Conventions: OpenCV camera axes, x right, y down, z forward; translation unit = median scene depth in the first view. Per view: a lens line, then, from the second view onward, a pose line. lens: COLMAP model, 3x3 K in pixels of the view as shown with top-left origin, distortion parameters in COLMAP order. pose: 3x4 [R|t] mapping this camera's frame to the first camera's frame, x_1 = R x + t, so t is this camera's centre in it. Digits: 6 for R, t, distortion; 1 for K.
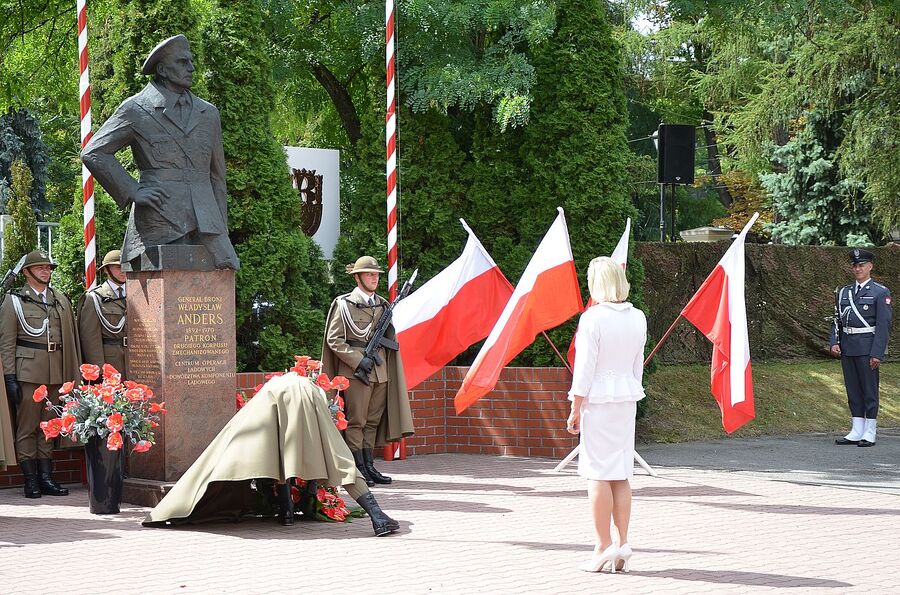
lens RADIAL K [[1956.6, 0, 447.2], [0, 1956.6, 368.3], [0, 0, 1]] dist [-0.025814, 2.920901]
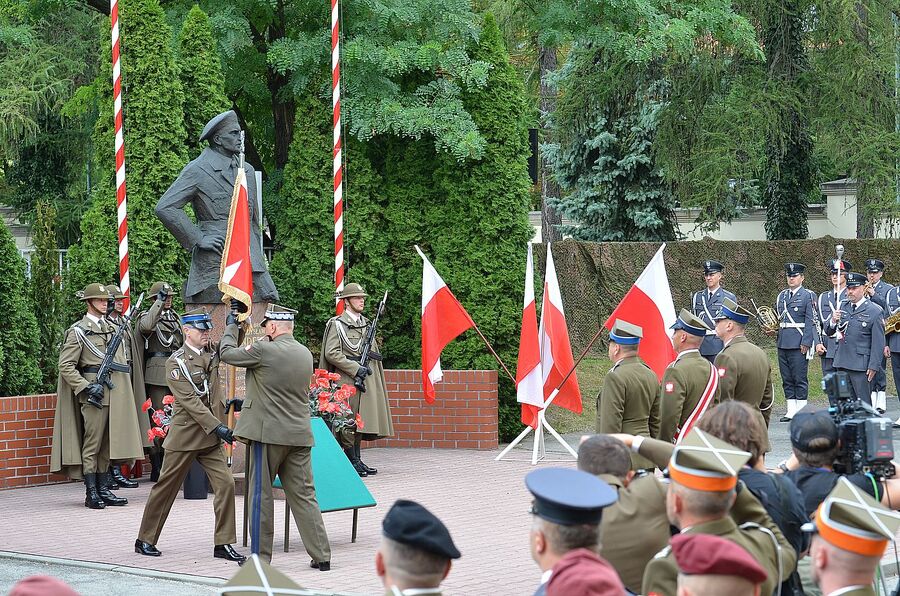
lens RADIAL K [[2919.1, 0, 450.0], [0, 2919.1, 298.0], [0, 0, 1]] dist [-0.007037, 3.681115]
pose [[0.979574, -0.009370, 0.200863, -0.291794], [0.010676, 0.999928, -0.005421, -0.032257], [-0.200798, 0.007455, 0.979604, -0.643044]]
